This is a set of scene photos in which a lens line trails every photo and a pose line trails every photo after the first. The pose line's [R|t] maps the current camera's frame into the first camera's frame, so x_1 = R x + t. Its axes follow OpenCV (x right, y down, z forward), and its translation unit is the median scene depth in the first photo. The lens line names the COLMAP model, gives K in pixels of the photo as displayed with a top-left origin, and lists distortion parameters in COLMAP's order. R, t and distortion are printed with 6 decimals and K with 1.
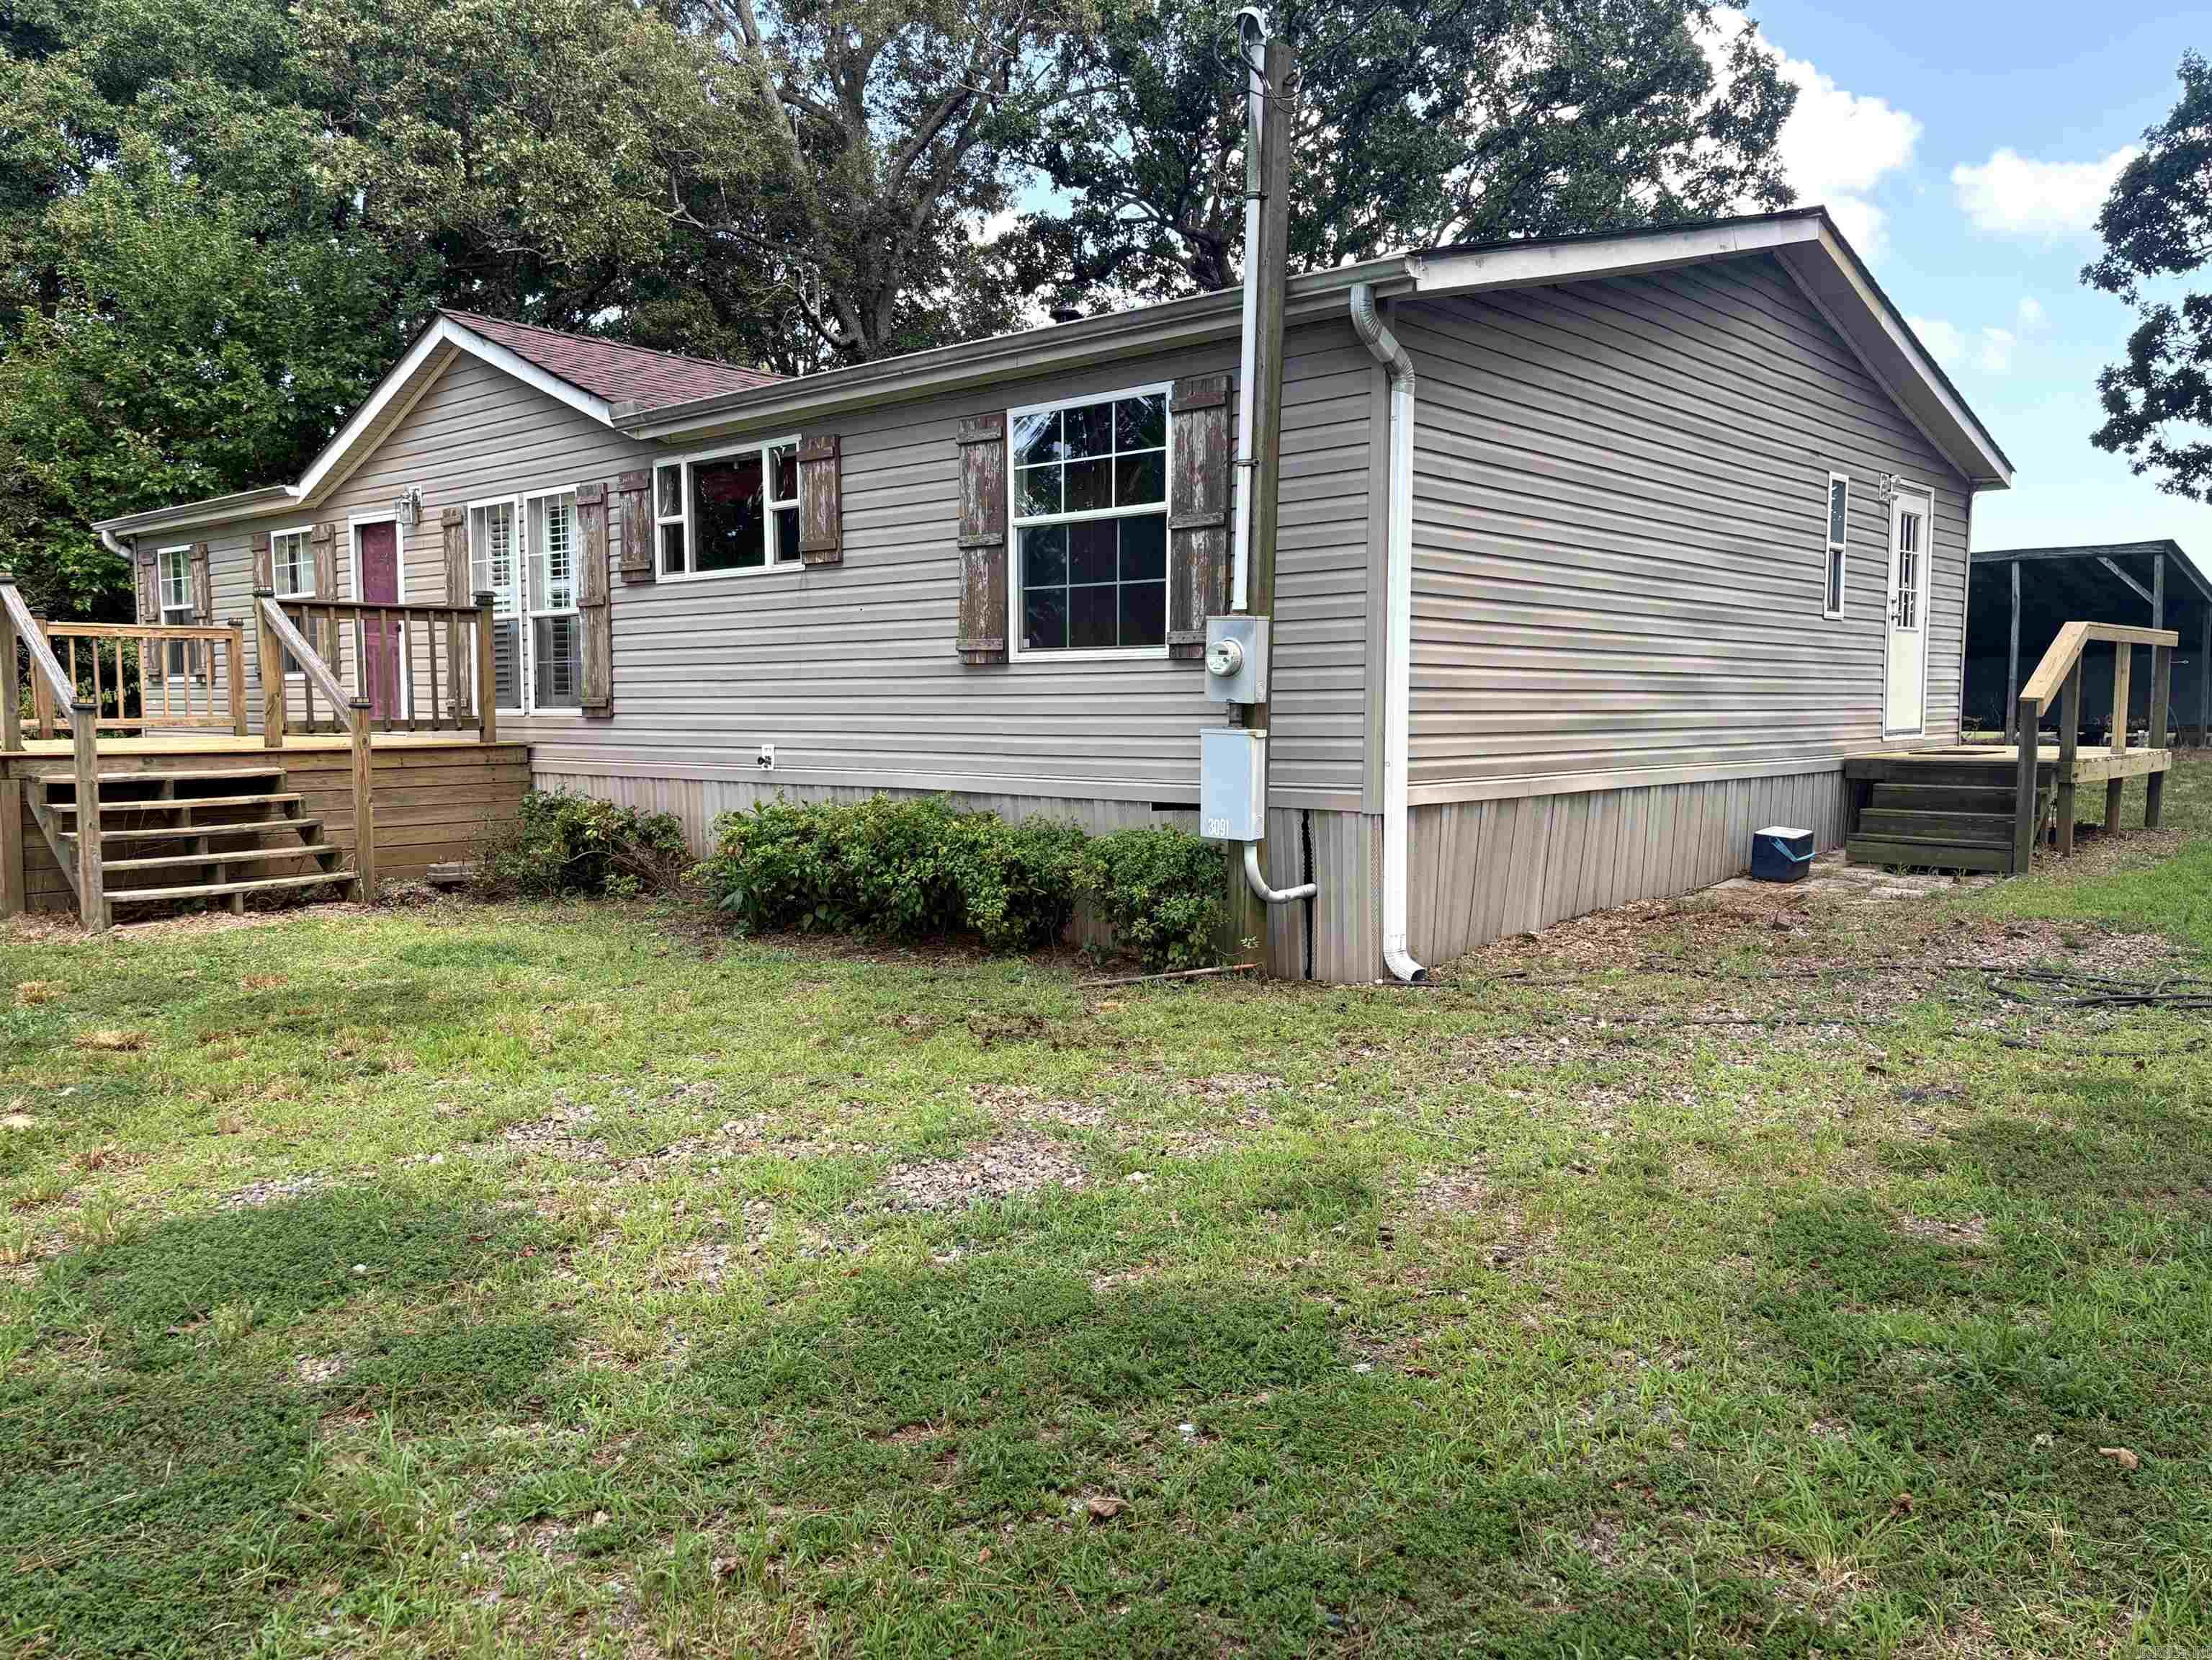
lens RADIAL K [[1617.0, 0, 1106.0], [0, 1617.0, 830.0], [0, 0, 1]] dist [0.131060, -0.174863]
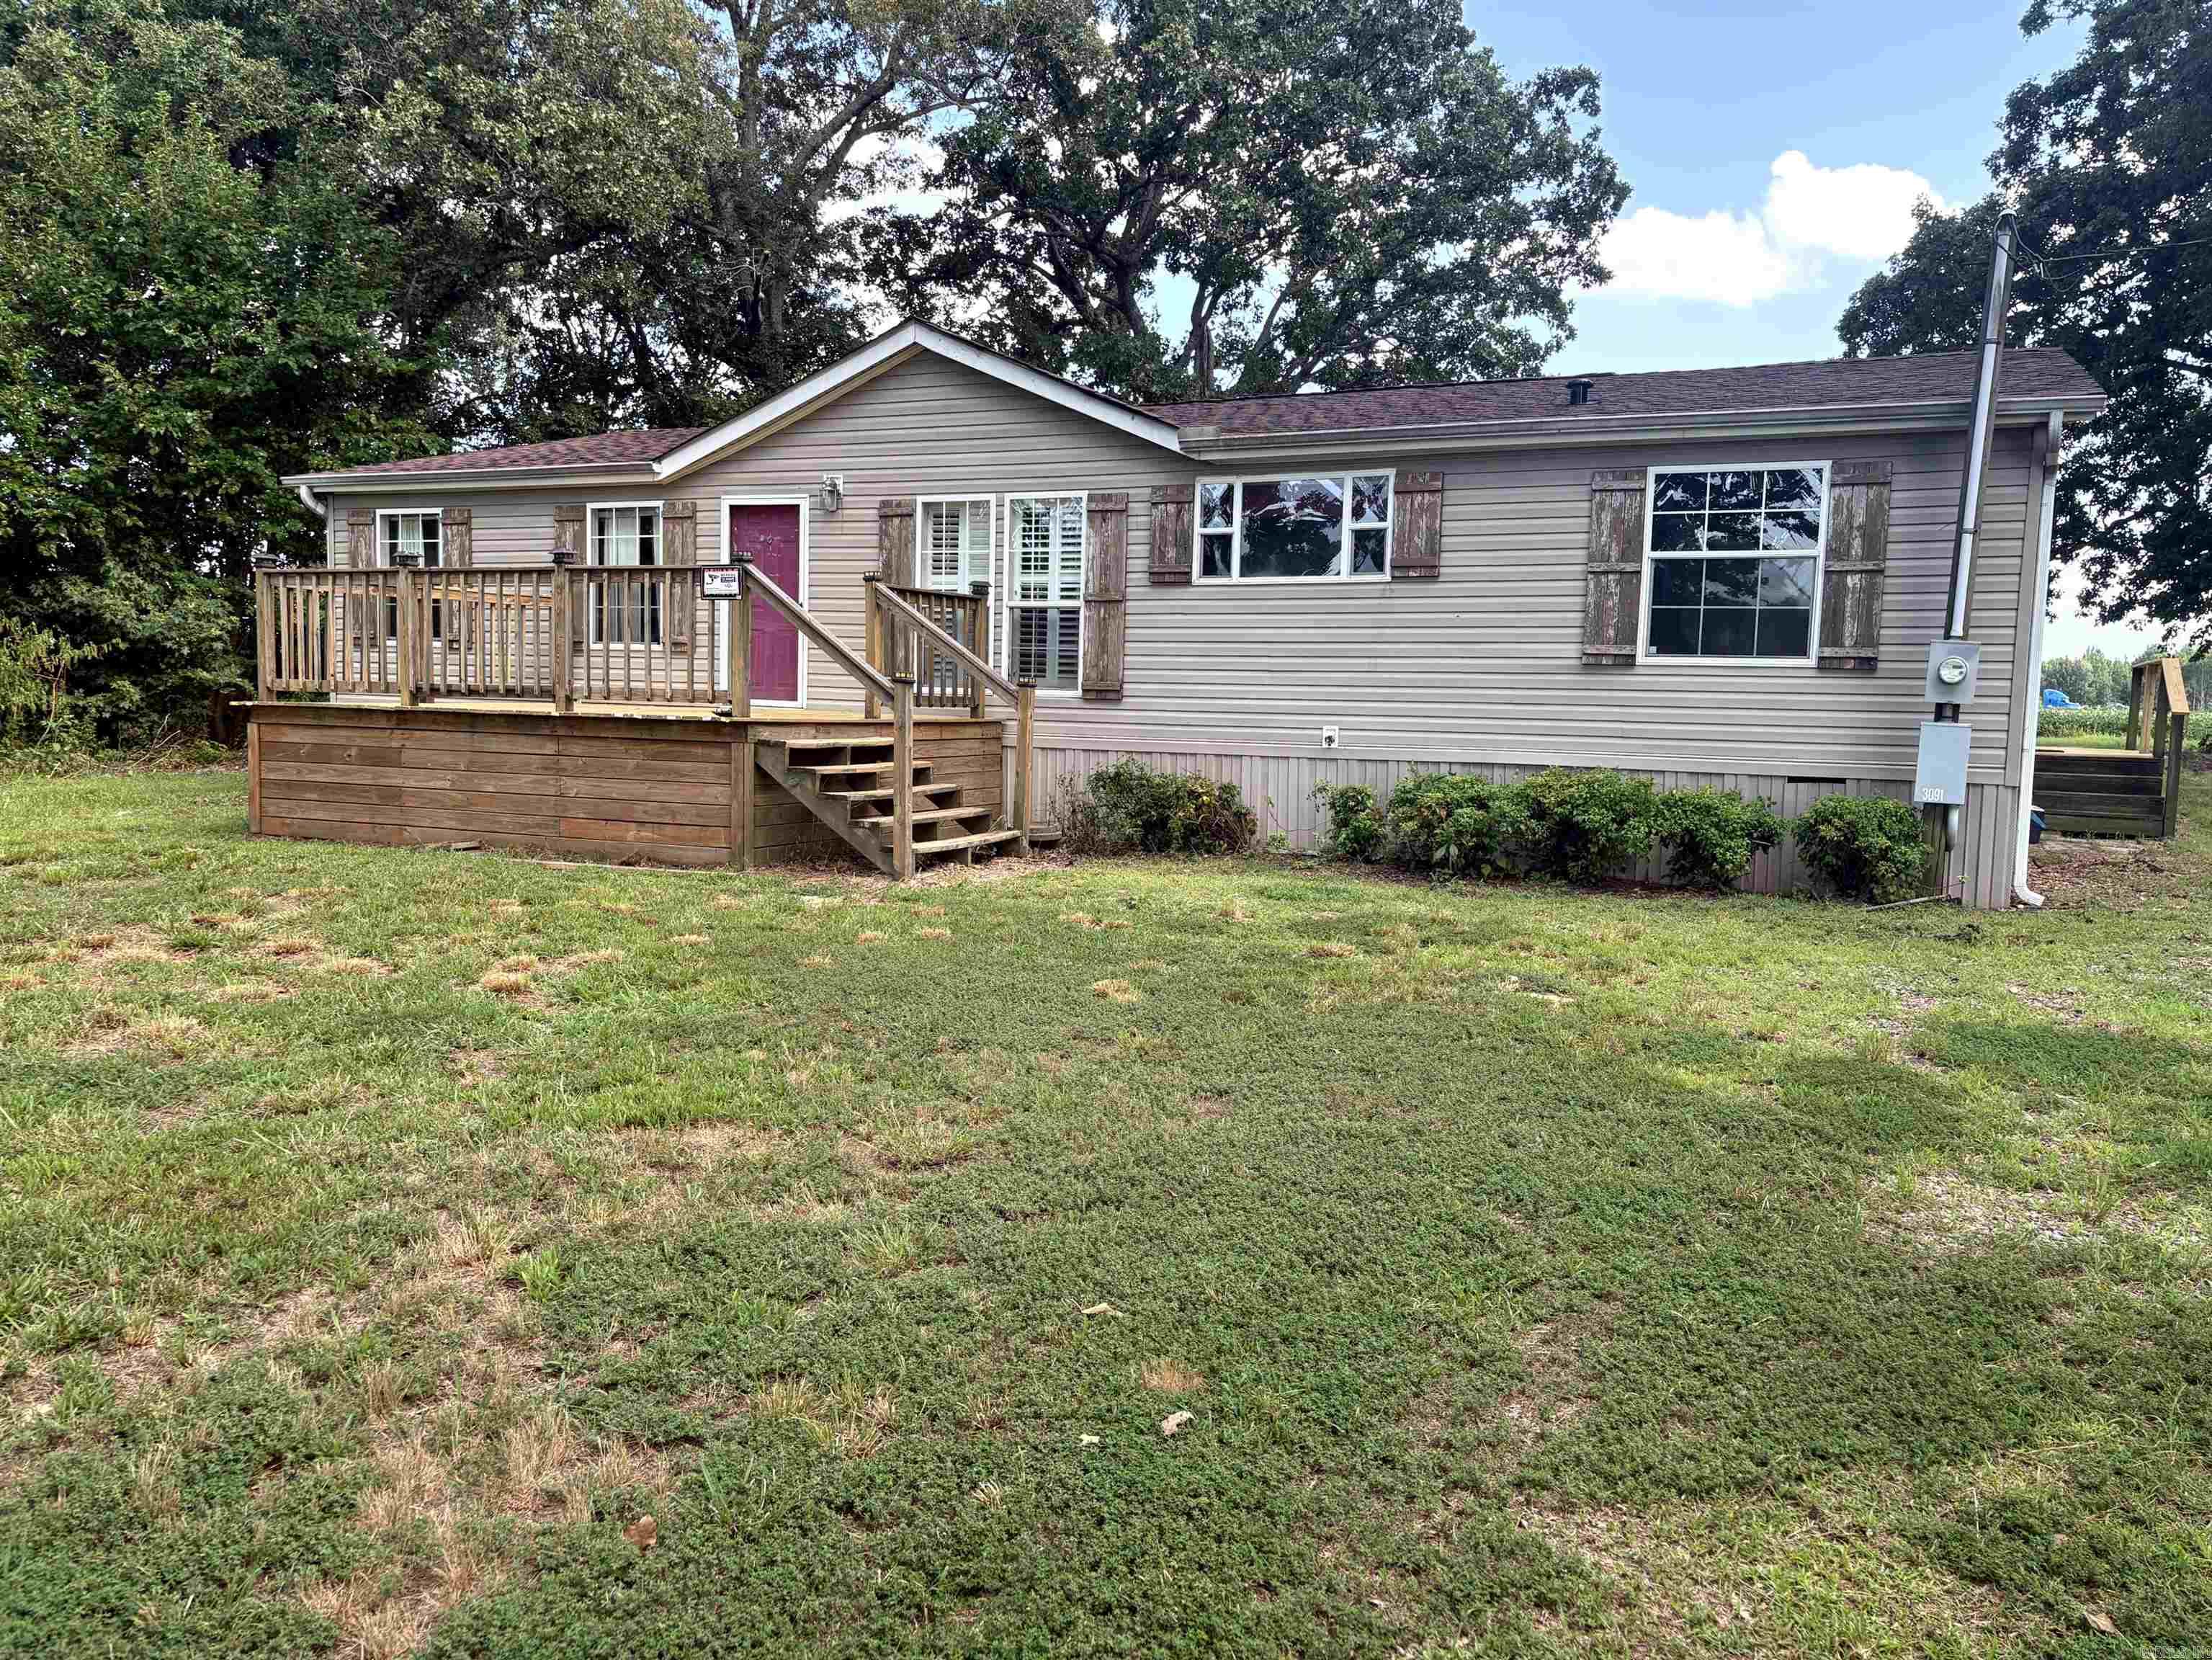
lens RADIAL K [[1642.9, 0, 1138.6], [0, 1642.9, 832.3], [0, 0, 1]] dist [0.127521, -0.269453]
pose [[0.957197, 0.004977, 0.289395, -0.714924], [-0.006868, 0.999961, 0.005520, 0.020182], [-0.289356, -0.007272, 0.957194, -0.114511]]
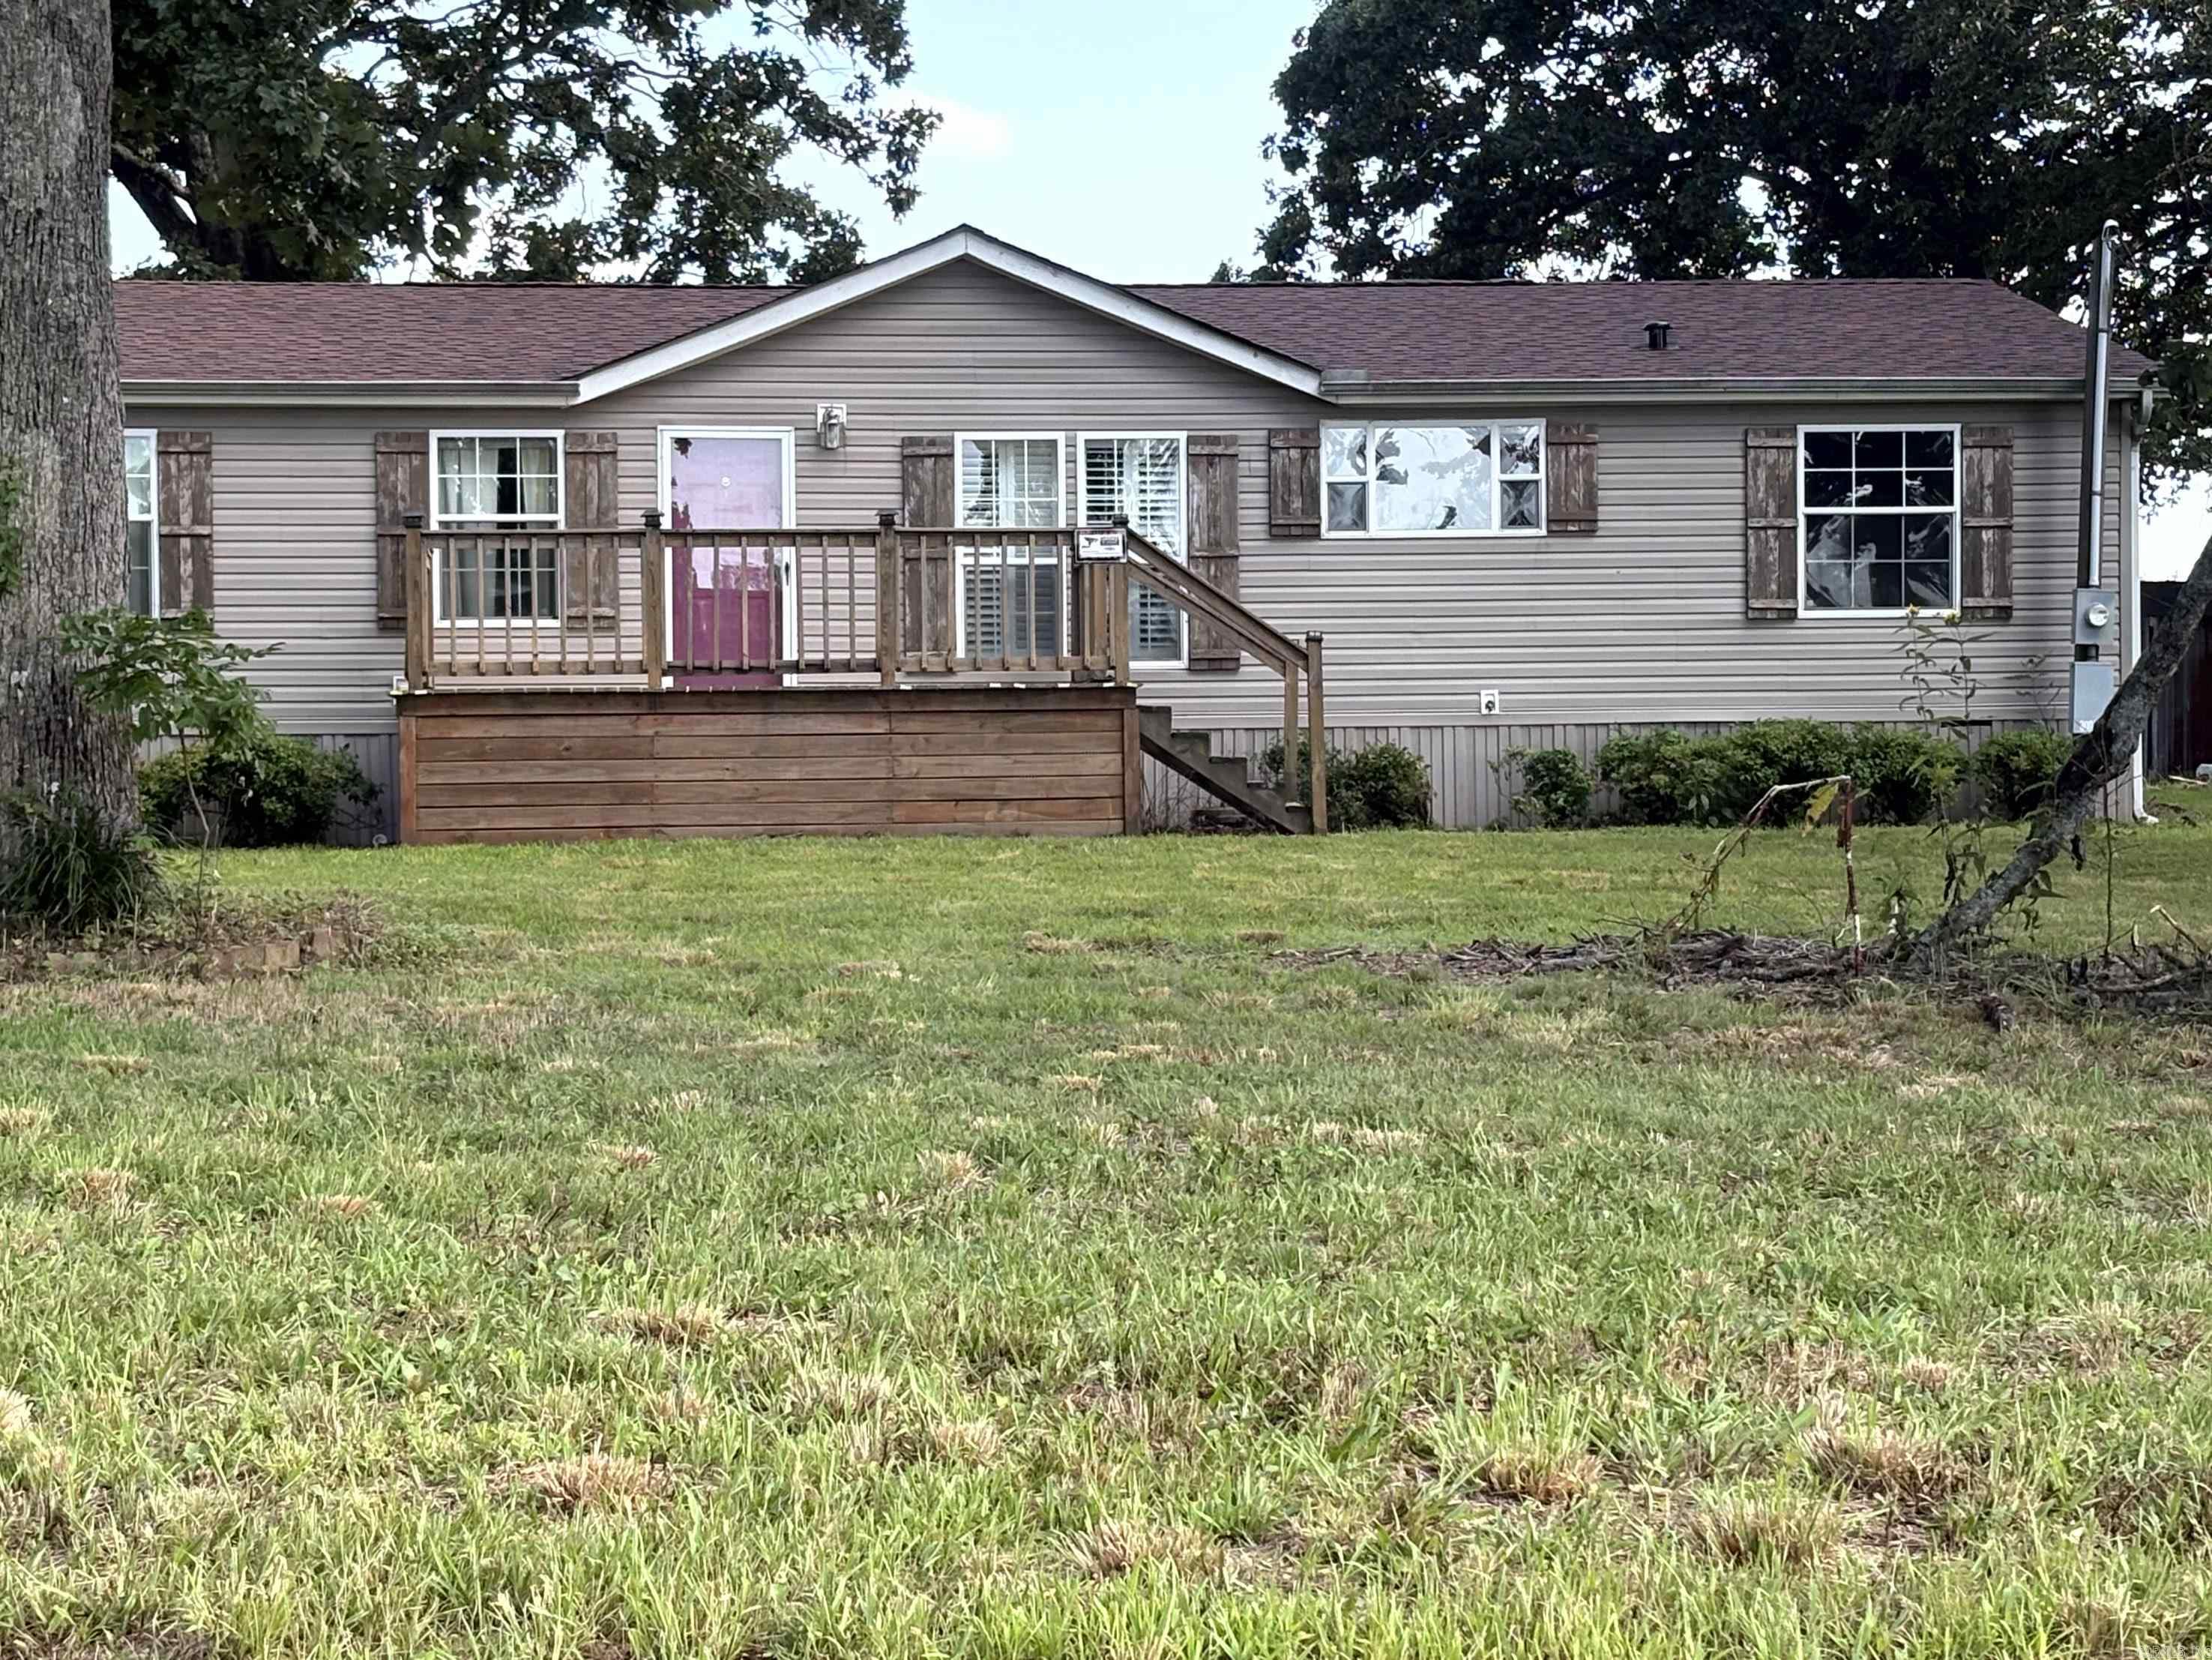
lens RADIAL K [[5098.0, 0, 1106.0], [0, 5098.0, 830.0], [0, 0, 1]] dist [0.200761, 3.690430]
pose [[0.662035, -0.003579, 0.749464, -3.060580], [0.067130, 0.996252, -0.054541, 0.218768], [-0.746460, 0.086419, 0.659794, -1.104656]]
